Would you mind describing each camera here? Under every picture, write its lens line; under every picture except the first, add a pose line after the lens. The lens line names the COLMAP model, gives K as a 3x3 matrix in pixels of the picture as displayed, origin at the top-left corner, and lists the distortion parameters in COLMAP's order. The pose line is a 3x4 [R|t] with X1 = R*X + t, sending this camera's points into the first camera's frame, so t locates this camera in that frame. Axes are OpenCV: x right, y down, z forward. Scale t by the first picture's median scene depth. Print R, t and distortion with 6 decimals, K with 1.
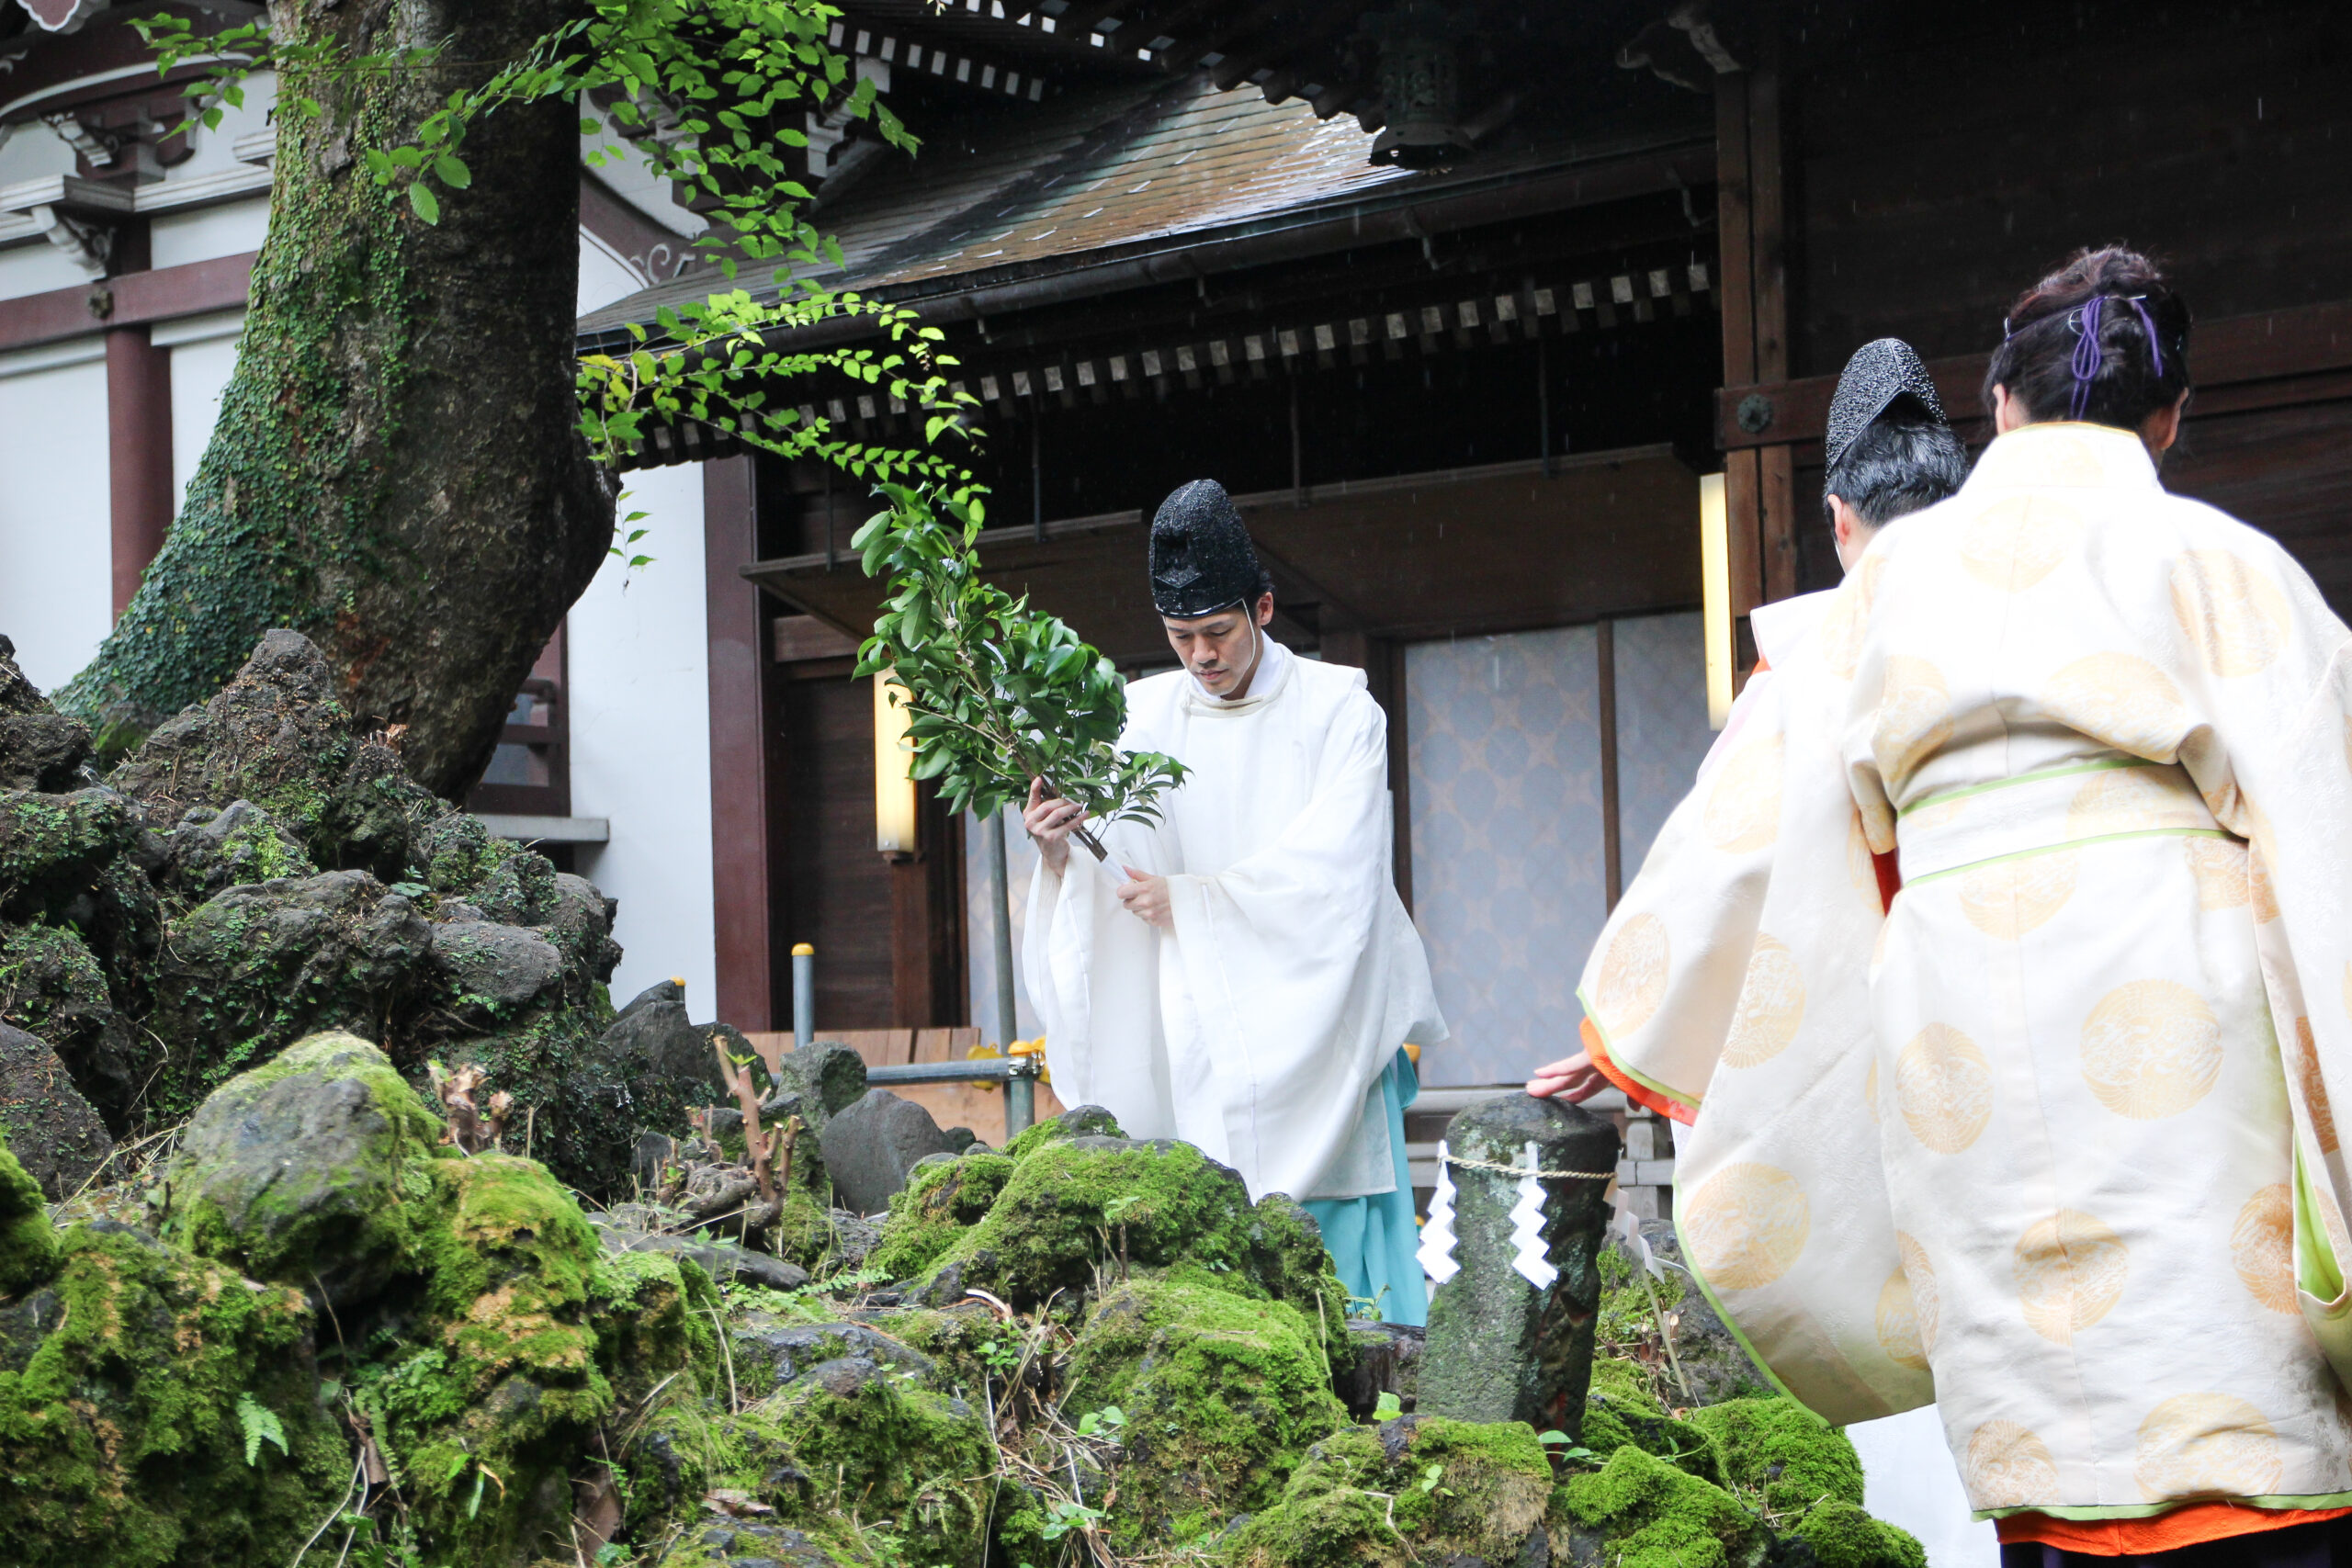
lens RADIAL K [[4233.4, 0, 1176.0], [0, 4233.4, 784.0], [0, 0, 1]] dist [0.155174, 0.087734]
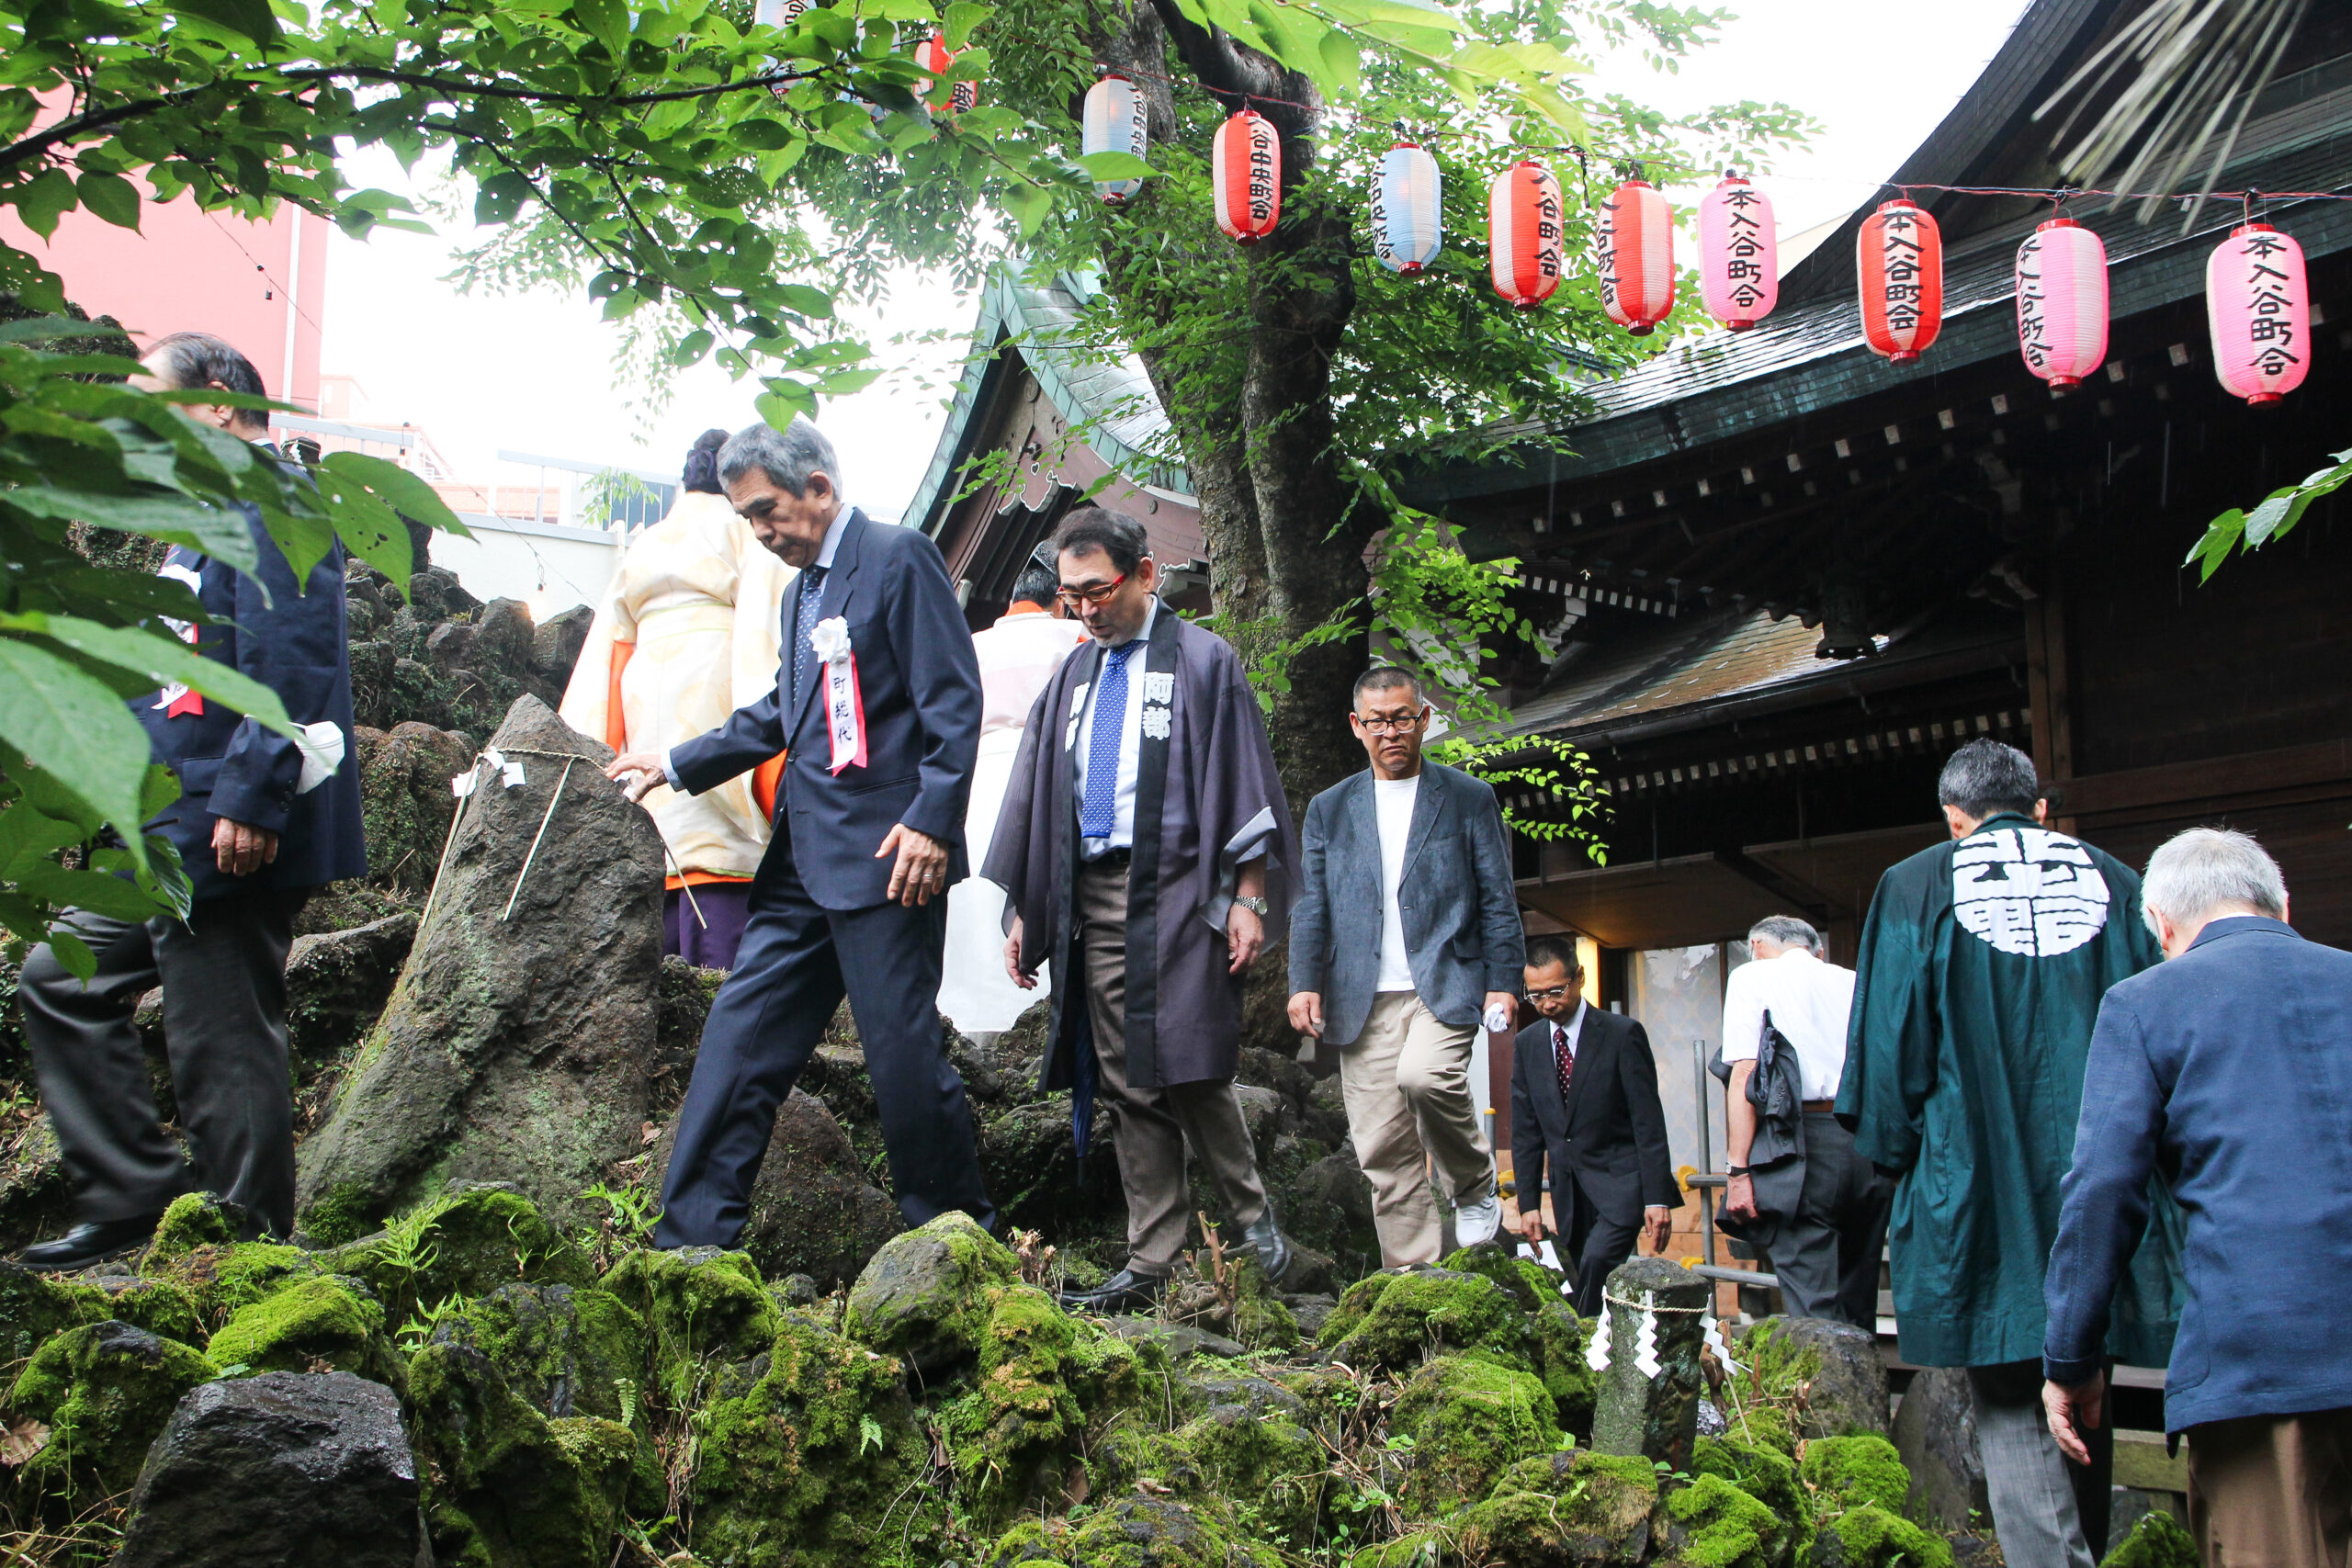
lens RADIAL K [[2380.2, 0, 1174.7], [0, 2380.2, 792.9], [0, 0, 1]] dist [-0.075016, 0.190563]
pose [[0.961373, -0.018513, -0.274627, 0.167850], [-0.003598, 0.996805, -0.079789, -0.038200], [0.275227, 0.077695, 0.958235, 0.024499]]
